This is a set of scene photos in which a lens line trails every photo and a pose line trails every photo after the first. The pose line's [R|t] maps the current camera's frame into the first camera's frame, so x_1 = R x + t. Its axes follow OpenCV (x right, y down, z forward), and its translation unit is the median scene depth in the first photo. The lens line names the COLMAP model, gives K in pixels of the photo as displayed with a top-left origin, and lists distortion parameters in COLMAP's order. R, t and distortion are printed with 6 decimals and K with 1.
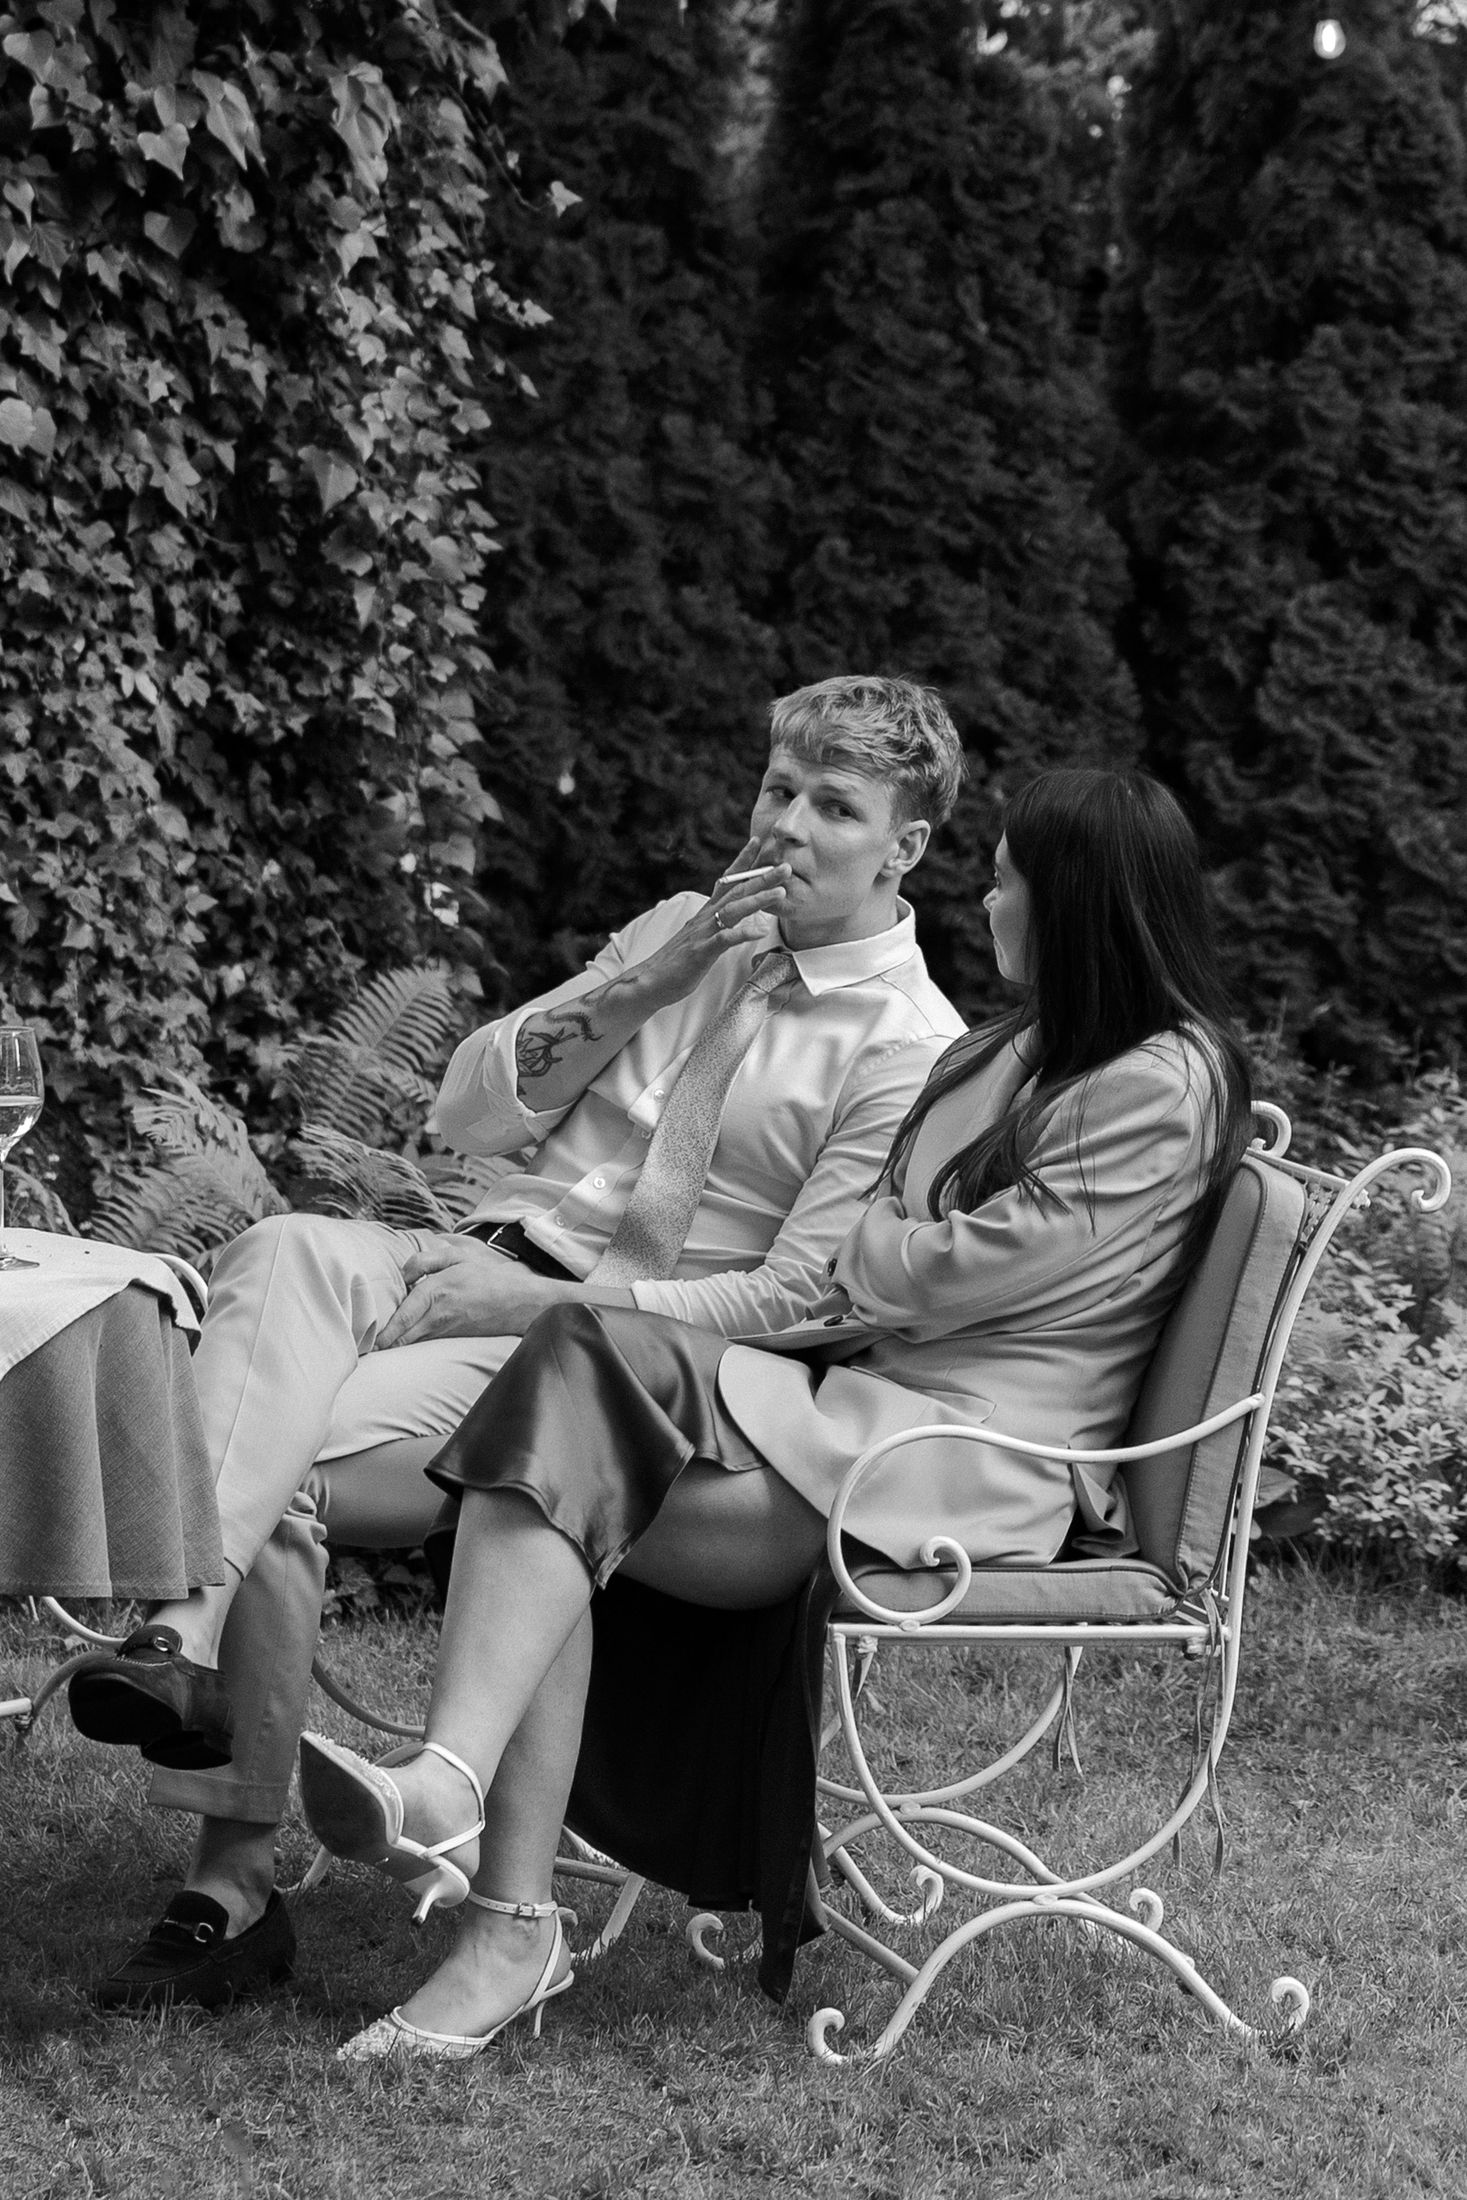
lens RADIAL K [[5367.8, 0, 729.0], [0, 5367.8, 1093.3], [0, 0, 1]] dist [-0.119346, 0.000000]
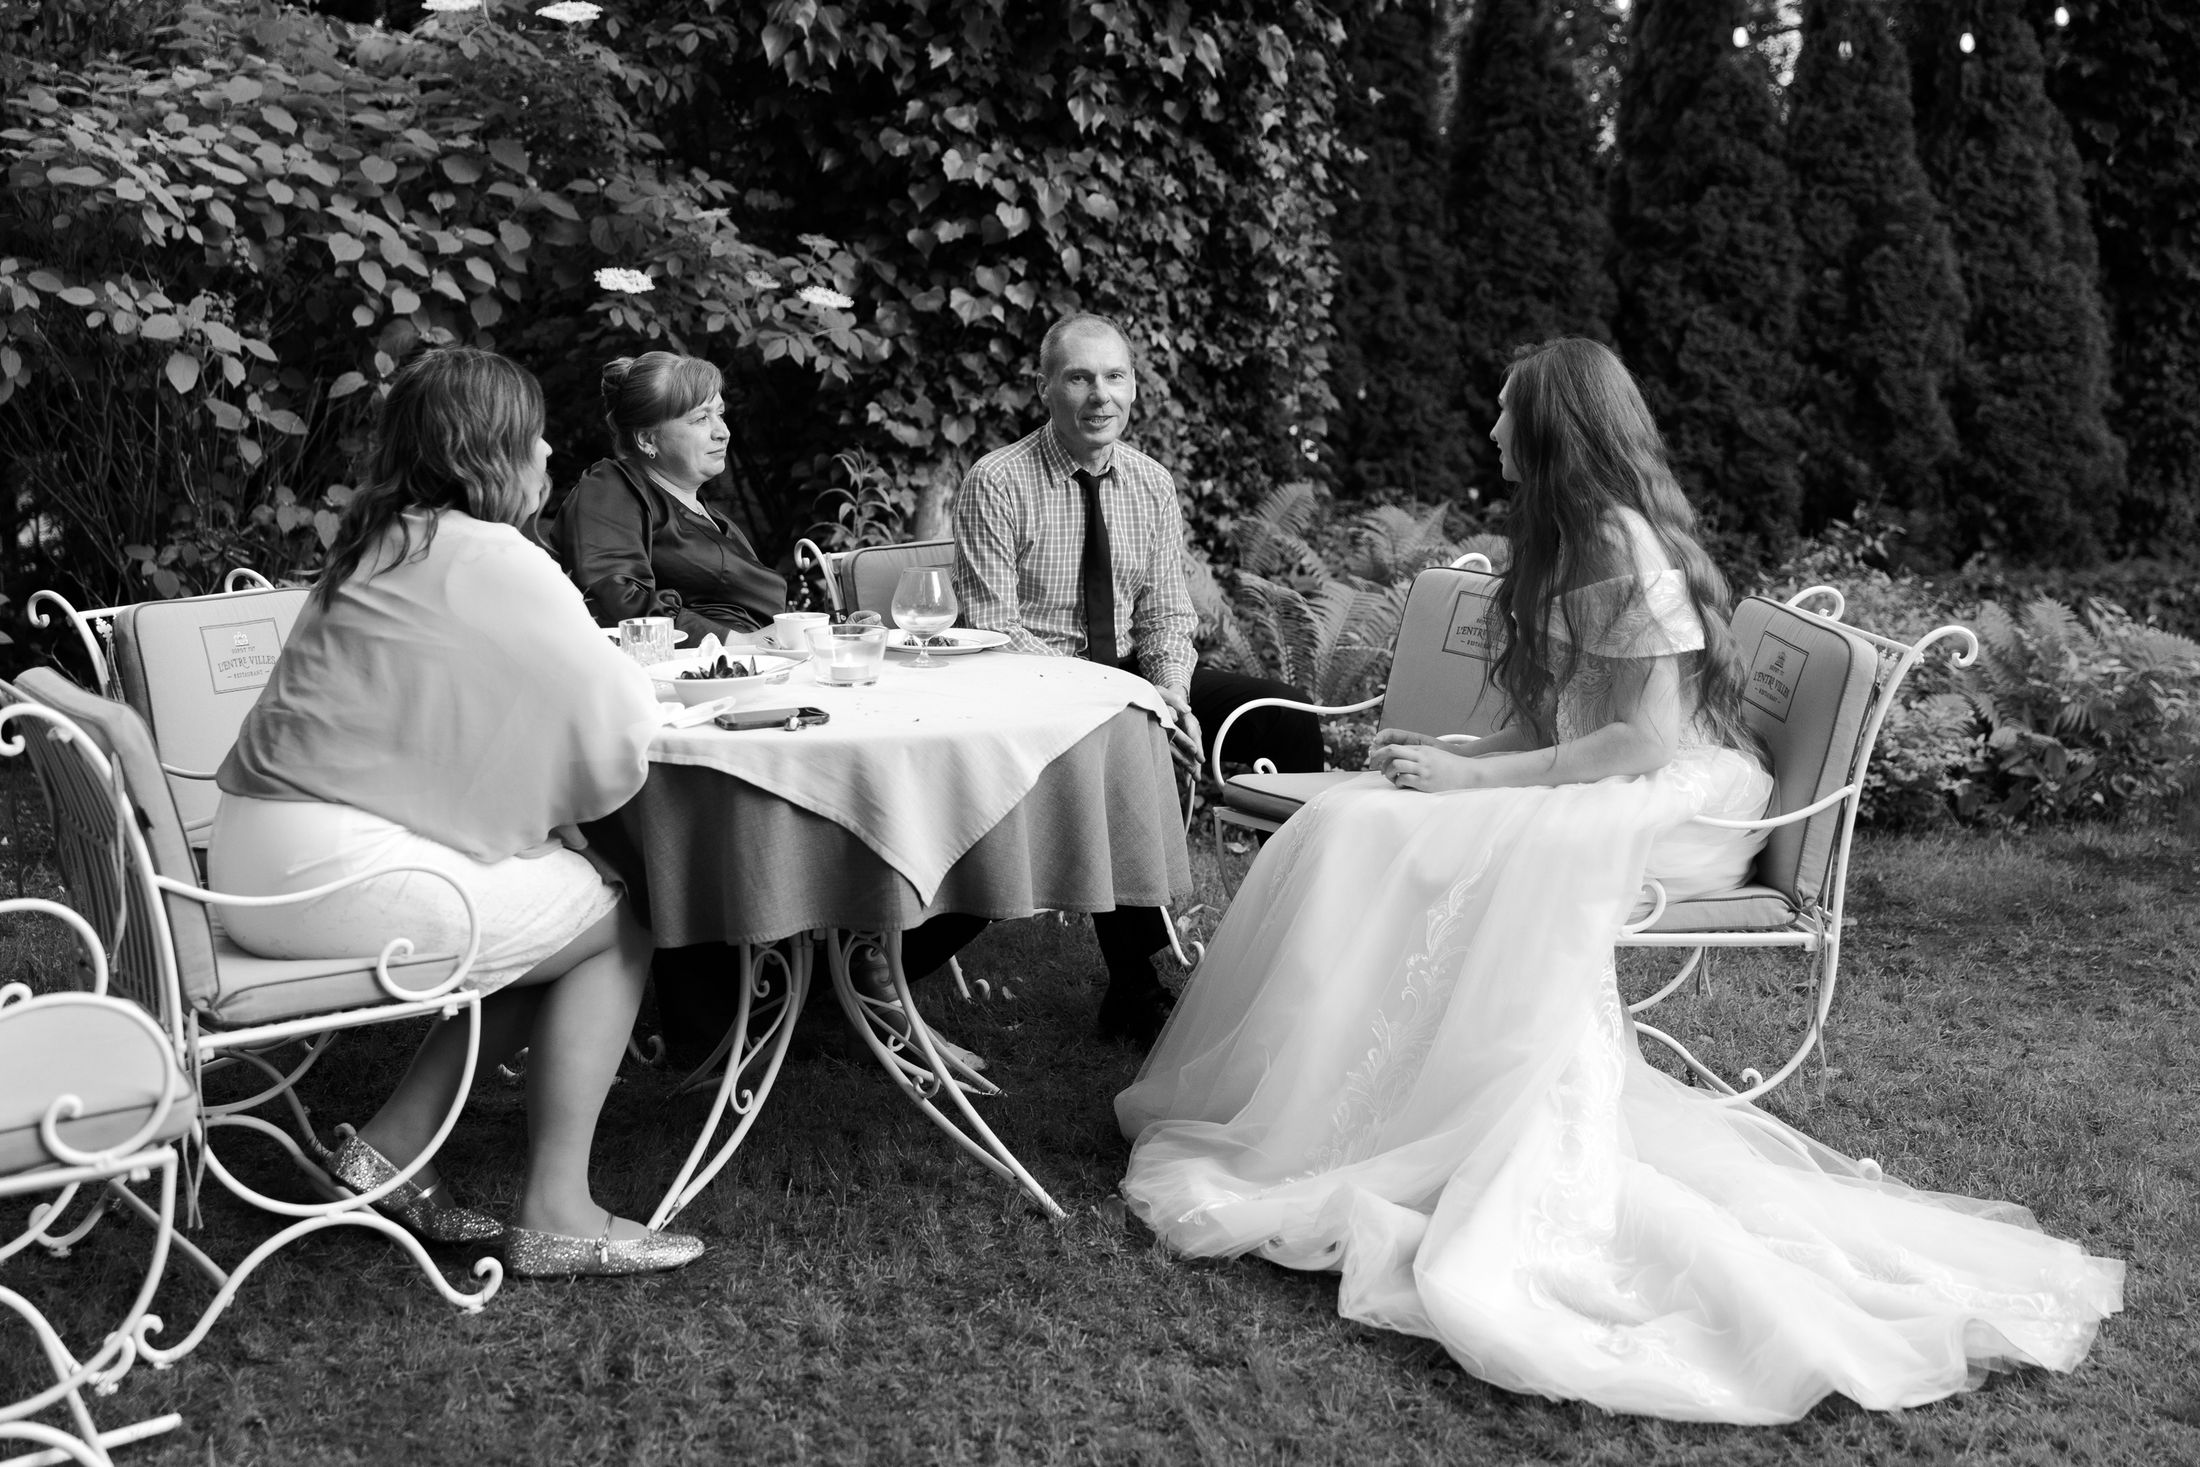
lens RADIAL K [[3539.1, 0, 1103.5], [0, 3539.1, 736.4], [0, 0, 1]] dist [-0.273372, 0.000000]
pose [[0.993034, 0.014469, -0.116934, 0.024880], [-0.009486, 0.999027, 0.043062, 0.014941], [0.117443, -0.041653, 0.992206, -0.315826]]
